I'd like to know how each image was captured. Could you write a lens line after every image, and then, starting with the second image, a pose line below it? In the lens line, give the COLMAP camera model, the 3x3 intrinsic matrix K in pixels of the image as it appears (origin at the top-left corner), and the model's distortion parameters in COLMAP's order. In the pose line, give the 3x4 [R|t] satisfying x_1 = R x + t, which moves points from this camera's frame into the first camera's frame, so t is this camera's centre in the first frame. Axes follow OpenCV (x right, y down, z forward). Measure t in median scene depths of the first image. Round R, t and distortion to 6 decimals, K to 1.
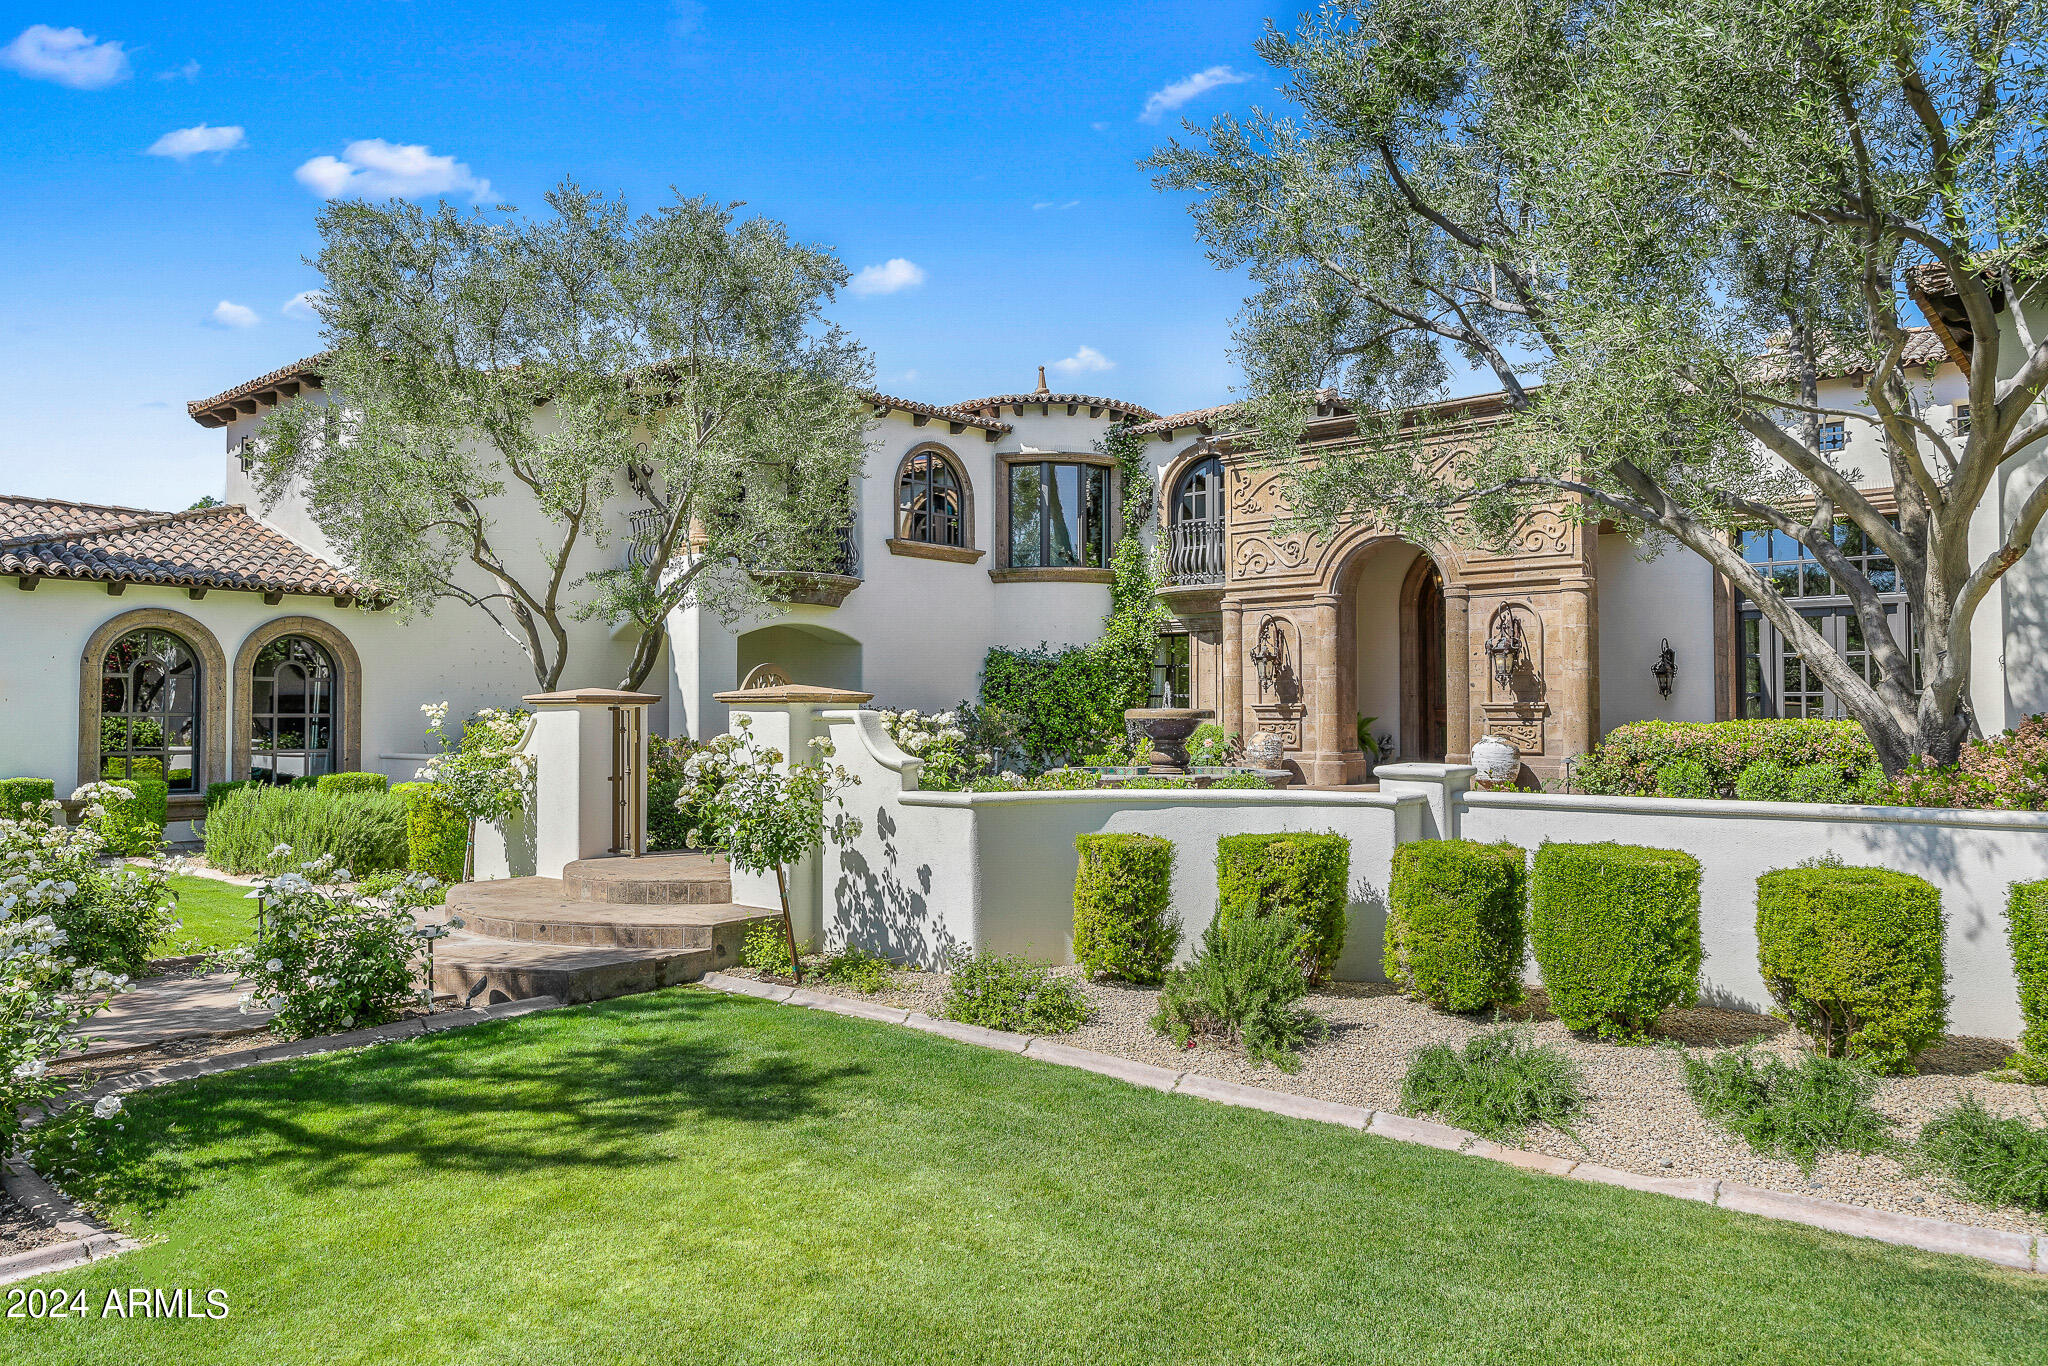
lens RADIAL K [[1427.9, 0, 1018.7], [0, 1427.9, 733.8], [0, 0, 1]] dist [0.020172, 0.000280]
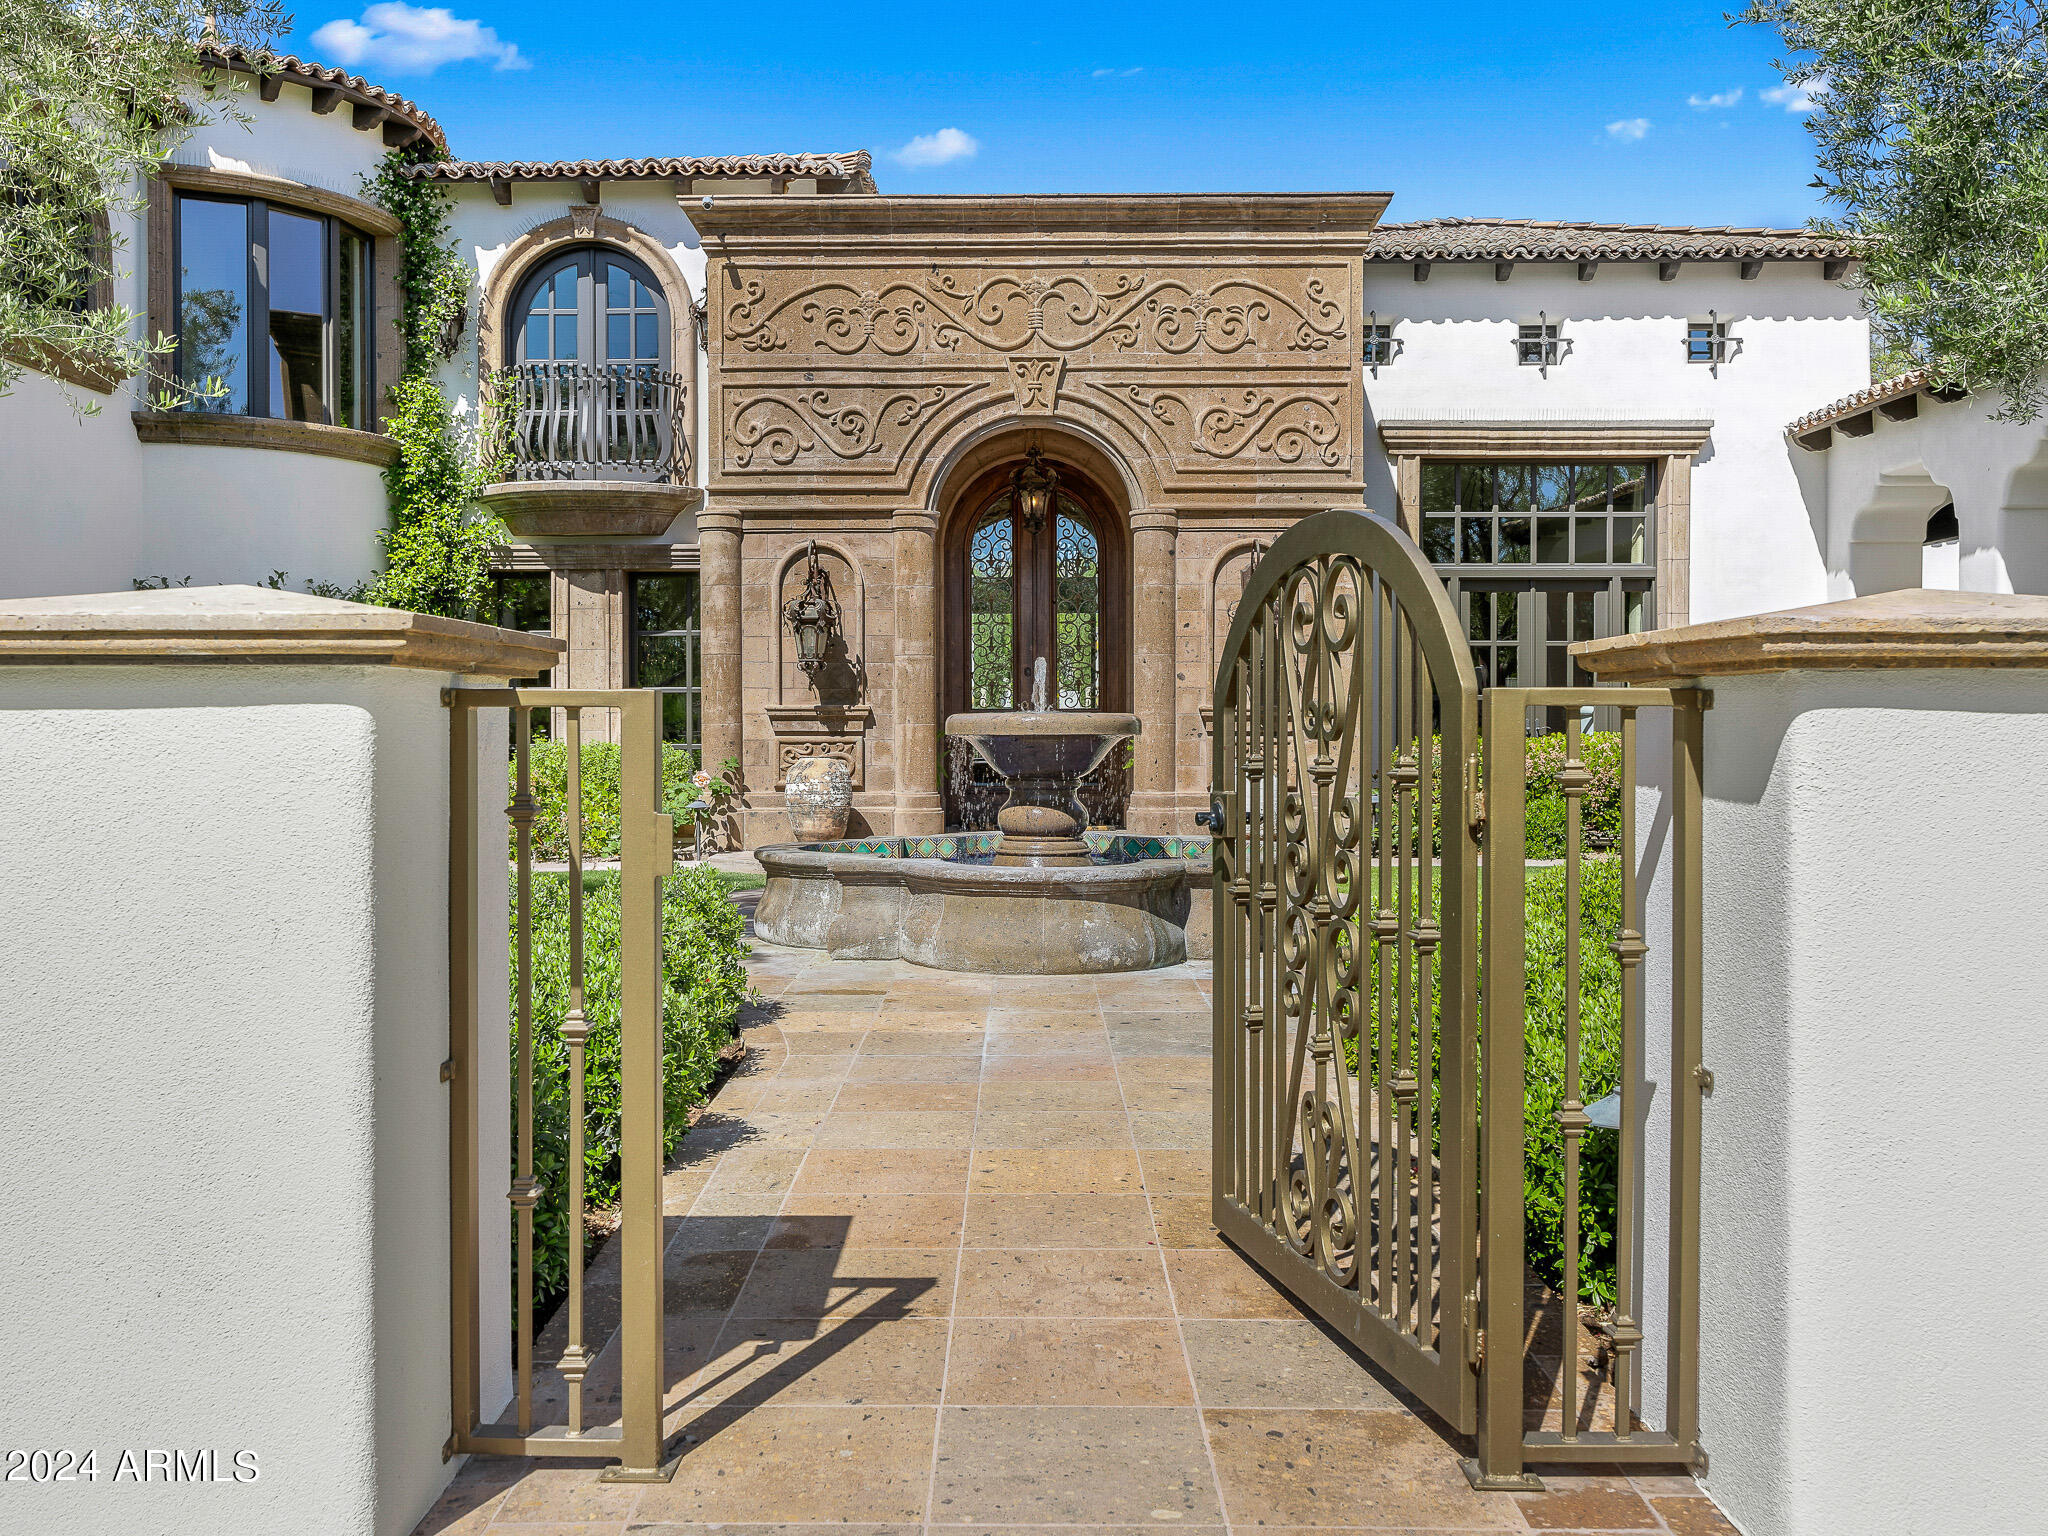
lens RADIAL K [[1831.1, 0, 1028.4], [0, 1831.1, 800.0], [0, 0, 1]] dist [0.002608, 0.006361]
pose [[0.765651, -0.025254, 0.642761, -0.207587], [0.007753, 0.999519, 0.030036, -0.005068], [-0.643210, -0.018013, 0.765478, 0.400569]]
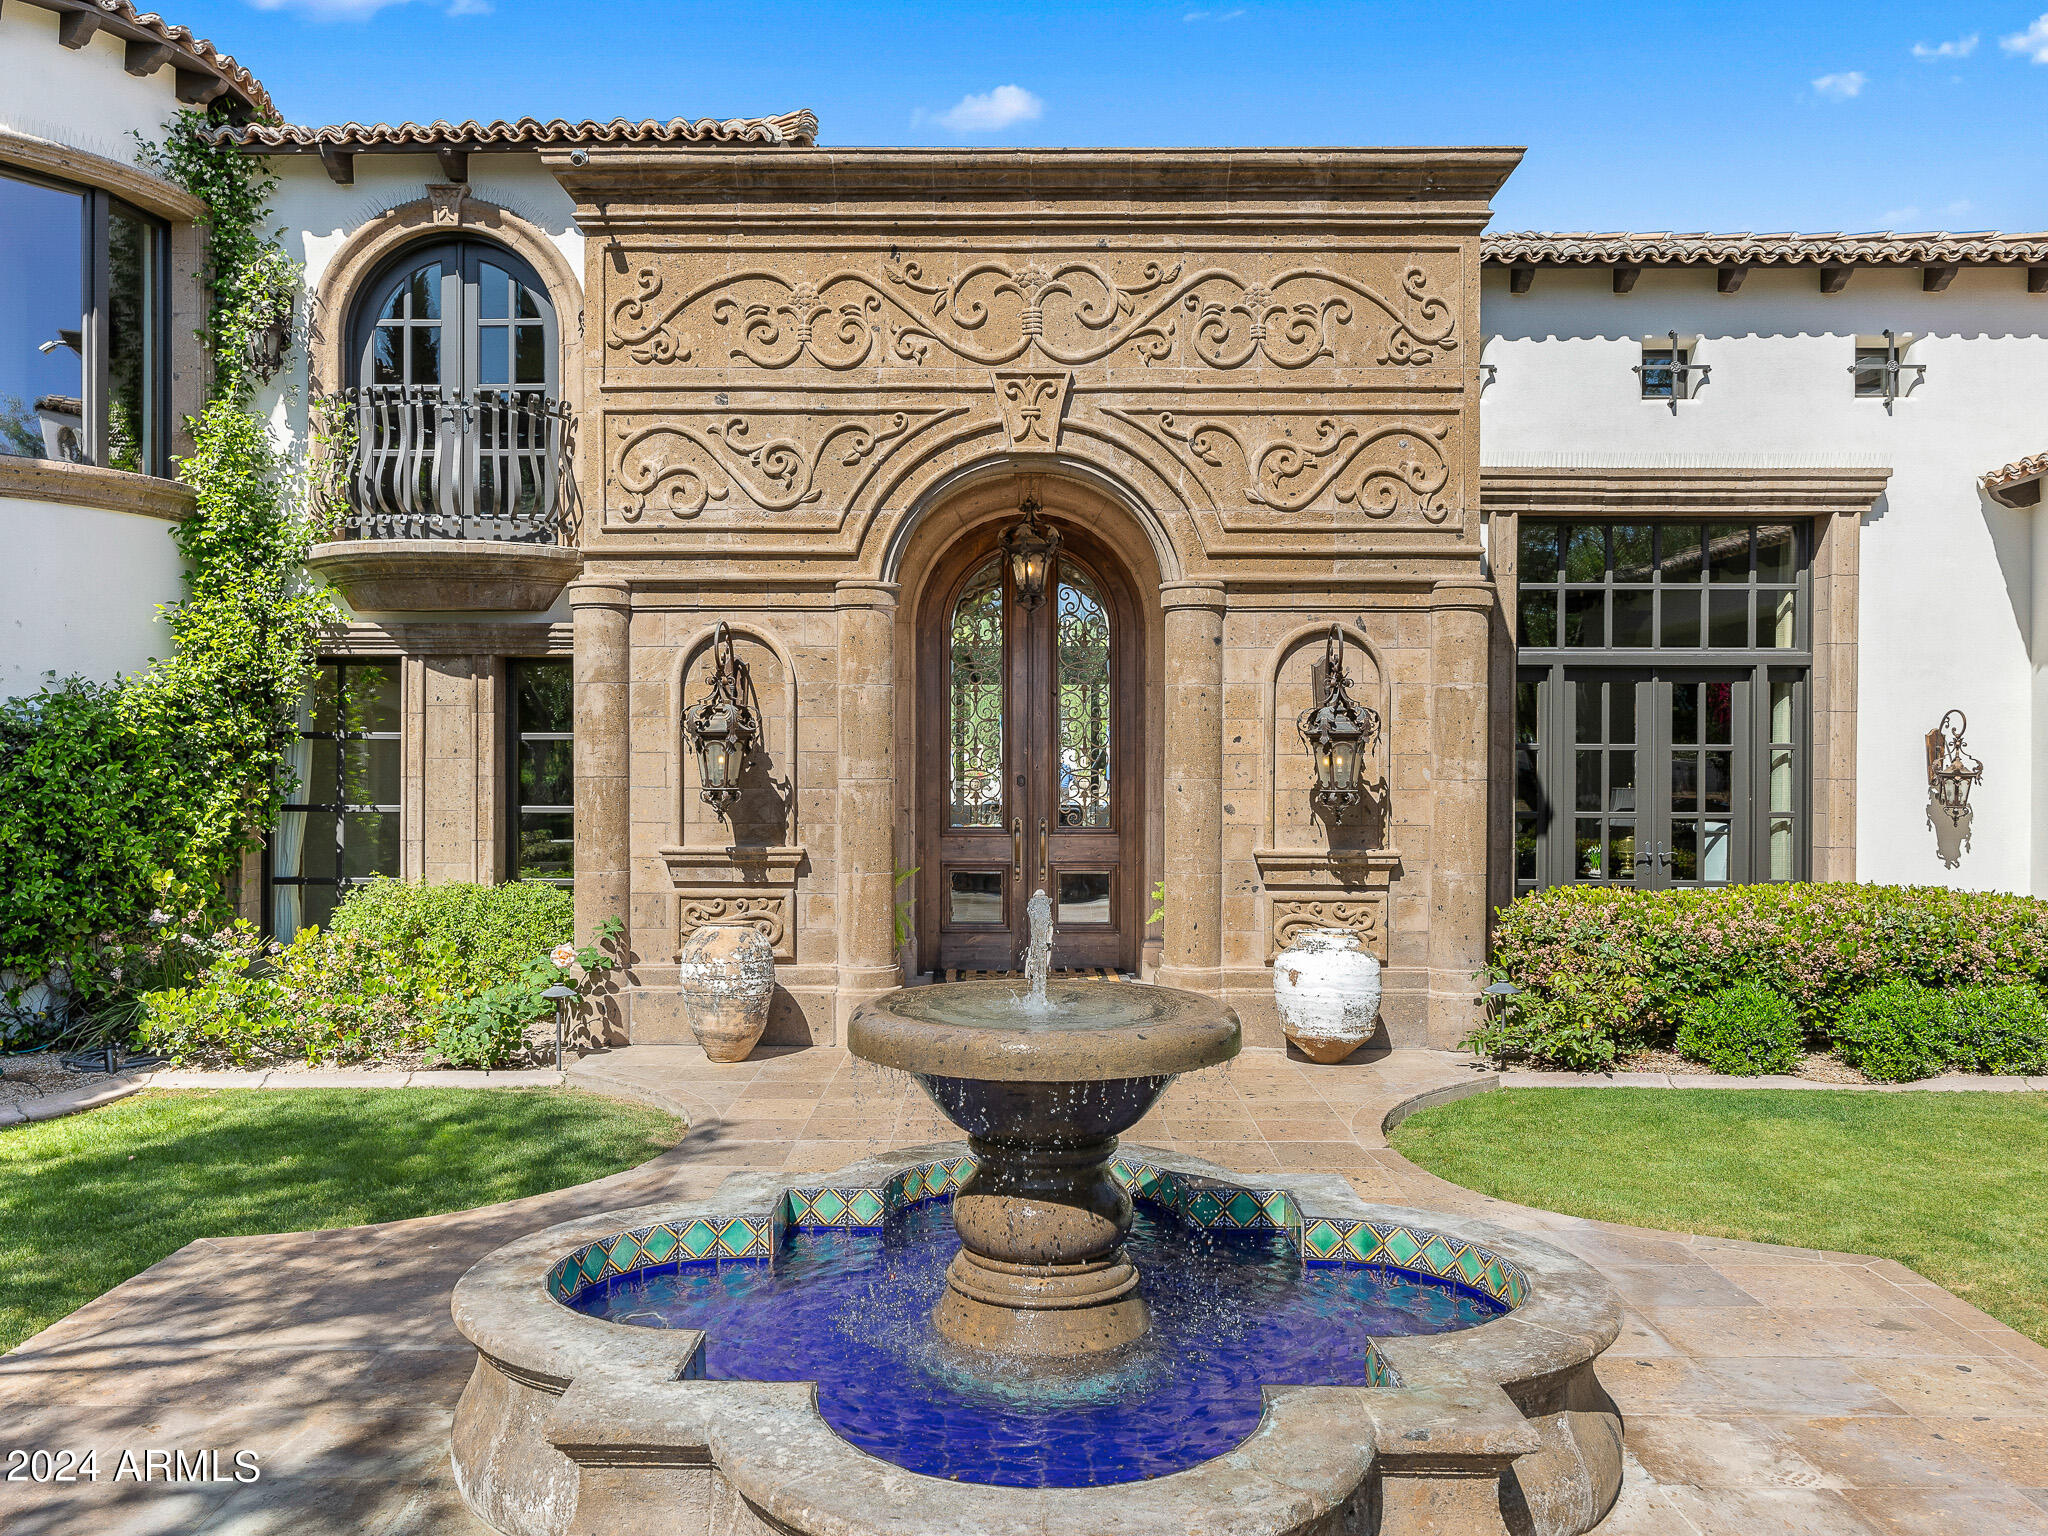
lens RADIAL K [[1625.3, 0, 1022.4], [0, 1625.3, 775.7], [0, 0, 1]] dist [0.002851, 0.002294]
pose [[0.767108, -0.003159, 0.641510, -0.048582], [0.004035, 0.999992, 0.000099, -0.040060], [-0.641505, 0.002512, 0.767114, 0.587094]]
